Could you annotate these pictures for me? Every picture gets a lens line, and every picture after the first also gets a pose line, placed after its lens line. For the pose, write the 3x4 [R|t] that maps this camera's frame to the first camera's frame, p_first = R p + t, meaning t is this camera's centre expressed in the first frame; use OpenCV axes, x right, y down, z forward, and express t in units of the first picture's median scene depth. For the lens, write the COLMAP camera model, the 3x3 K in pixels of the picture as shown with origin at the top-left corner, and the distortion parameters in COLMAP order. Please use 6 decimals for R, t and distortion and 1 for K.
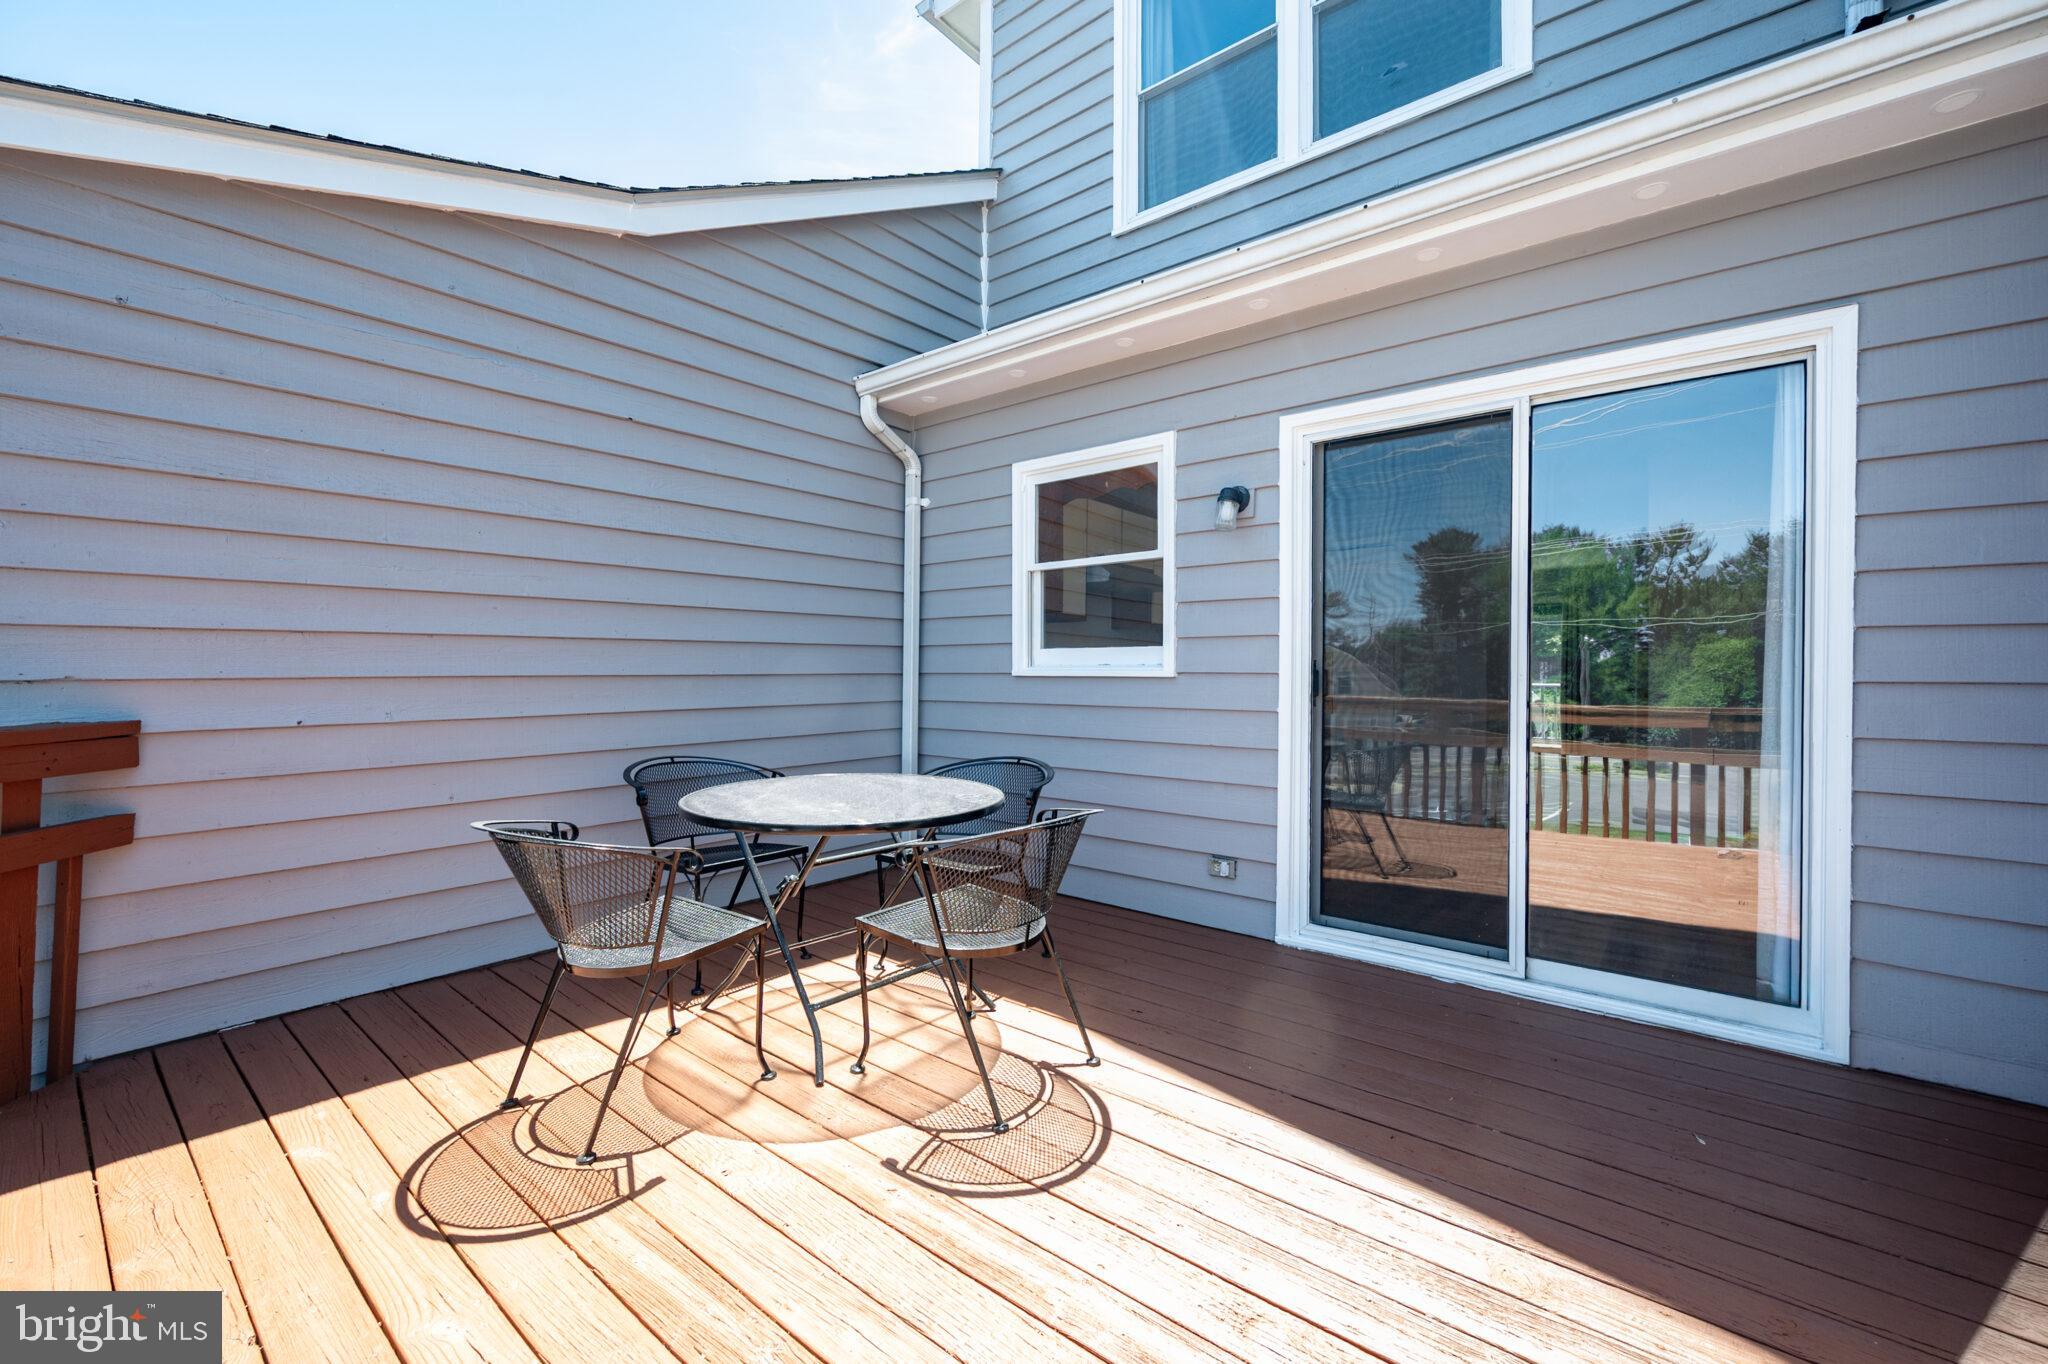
lens RADIAL K [[848.3, 0, 1022.3], [0, 848.3, 672.4], [0, 0, 1]] dist [-0.003636, -0.000315]
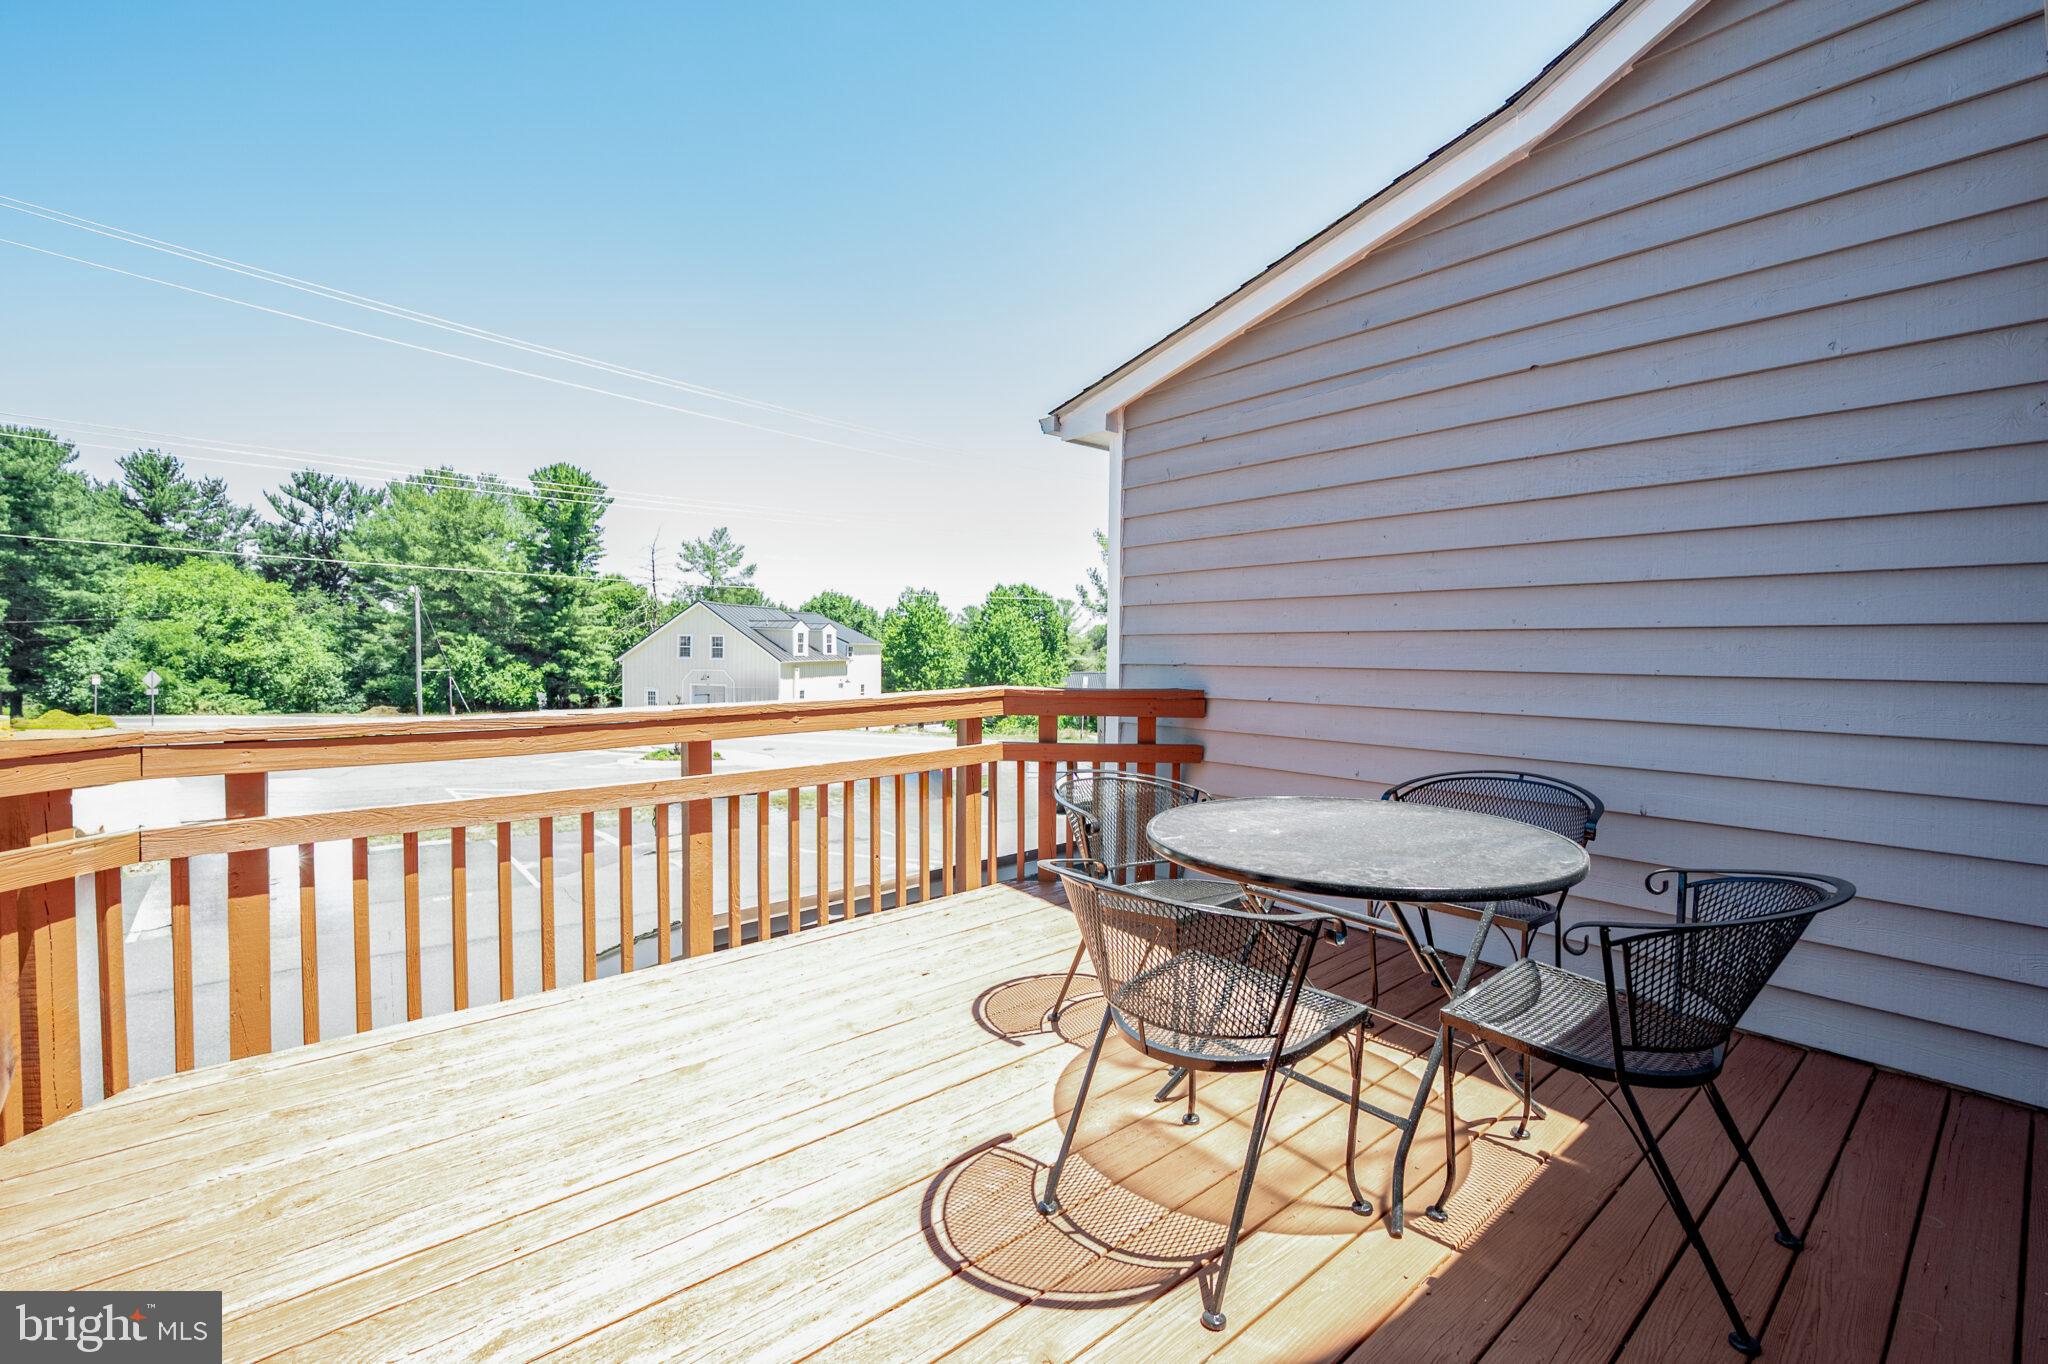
lens RADIAL K [[886.7, 0, 1007.6], [0, 886.7, 666.0], [0, 0, 1]] dist [-0.003280, -0.000534]
pose [[-0.191872, 0.009538, -0.981374, 0.487370], [-0.027083, 0.999521, 0.015009, -0.002453], [0.981046, 0.029458, -0.191522, 0.654999]]
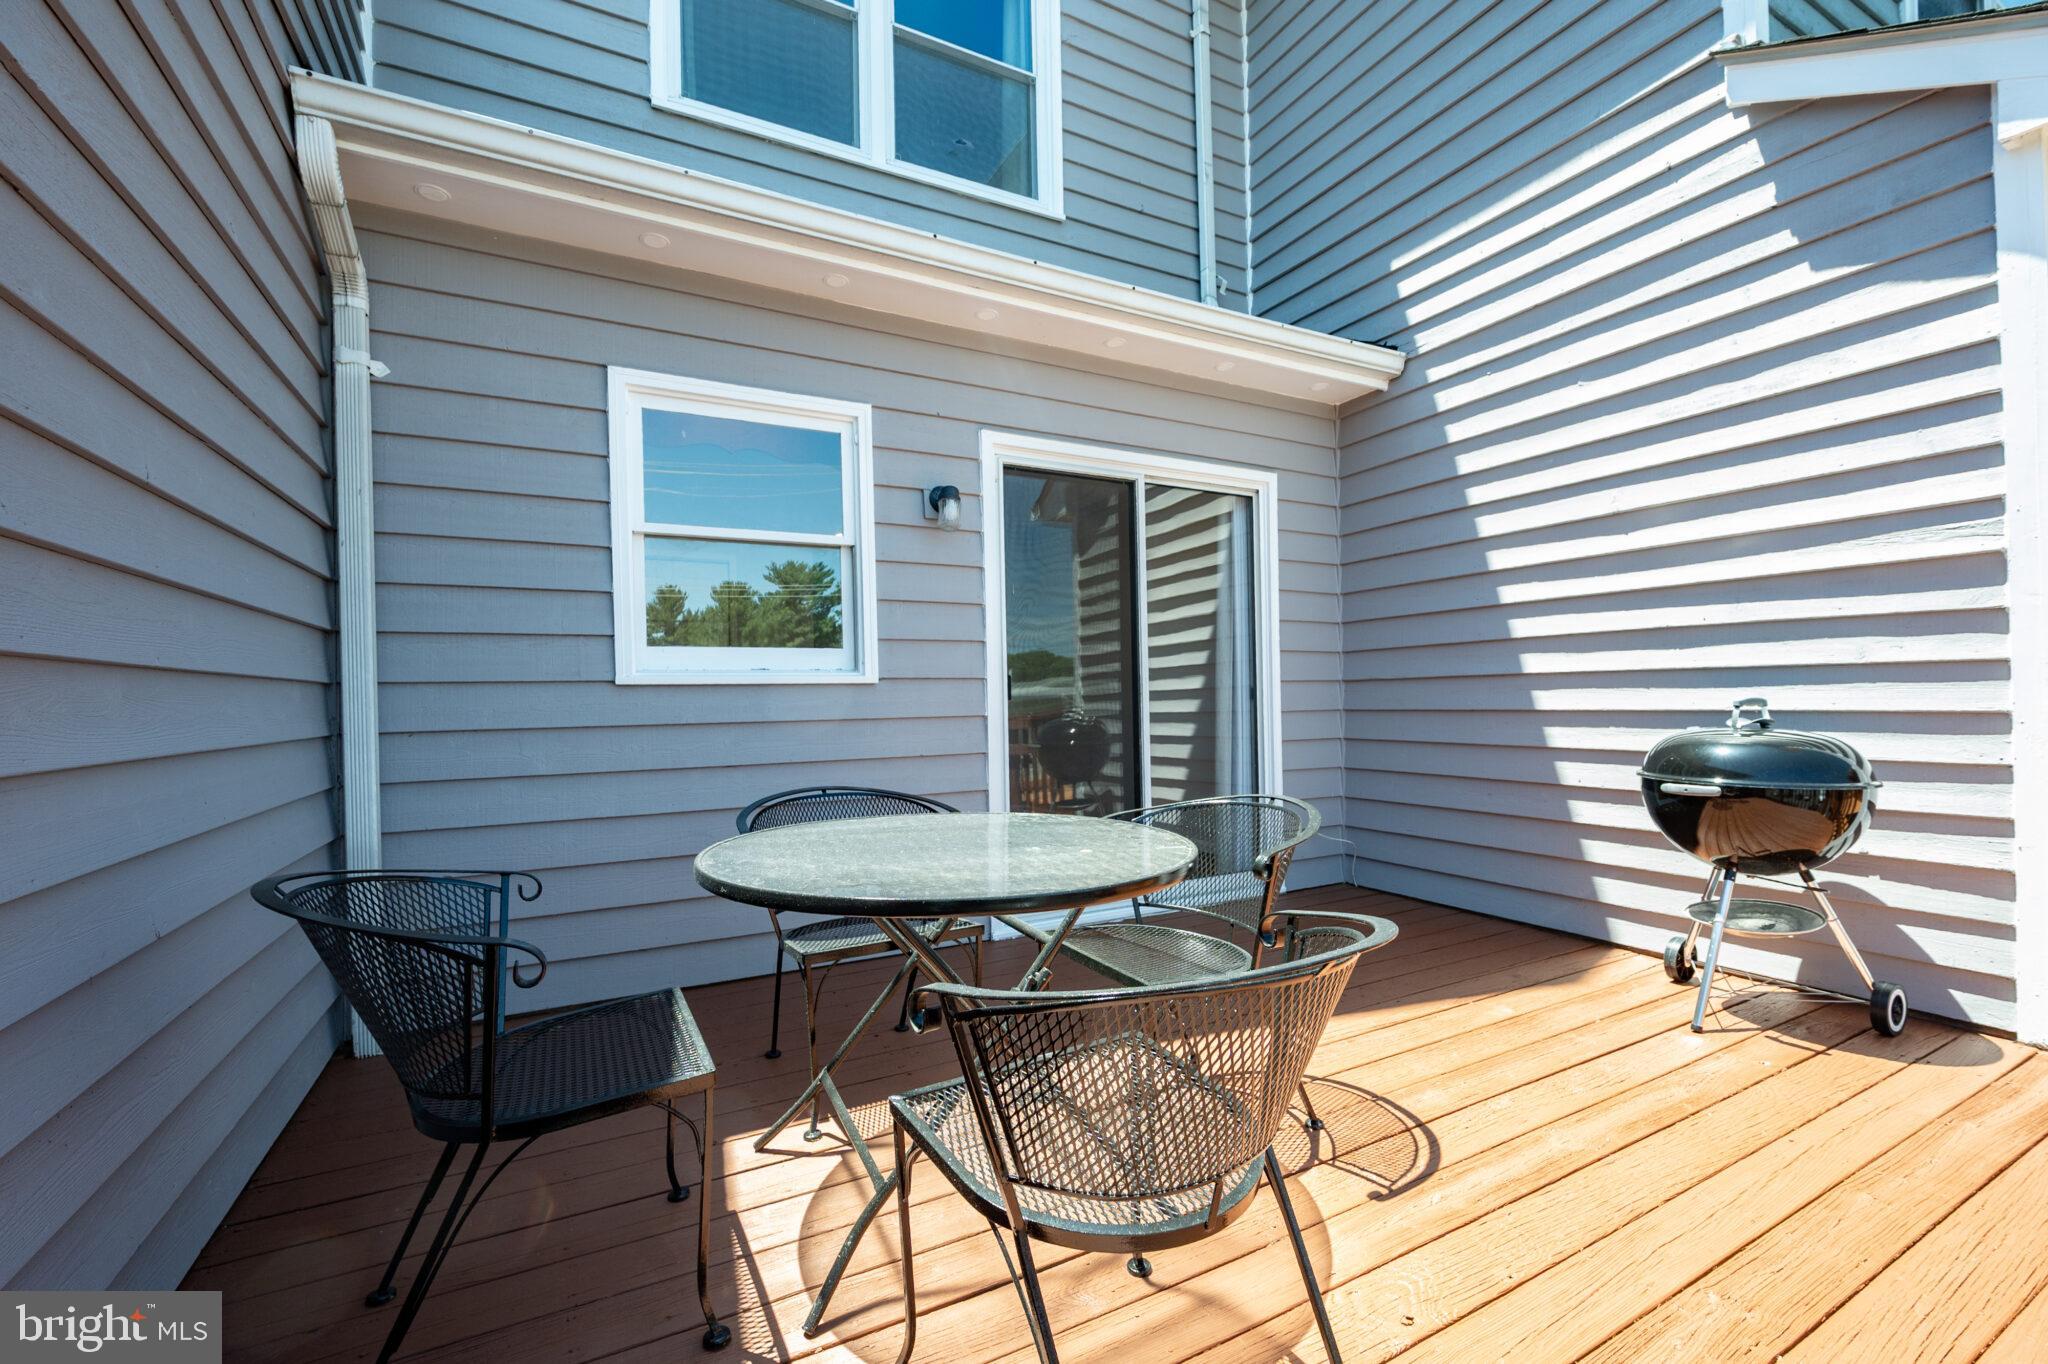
lens RADIAL K [[848.3, 0, 1023.1], [0, 848.3, 701.4], [0, 0, 1]] dist [-0.003636, -0.000315]
pose [[0.377078, -0.011357, 0.926112, -0.616058], [0.020508, 0.999782, 0.003911, 0.025274], [-0.925955, 0.017518, 0.377228, 0.550814]]
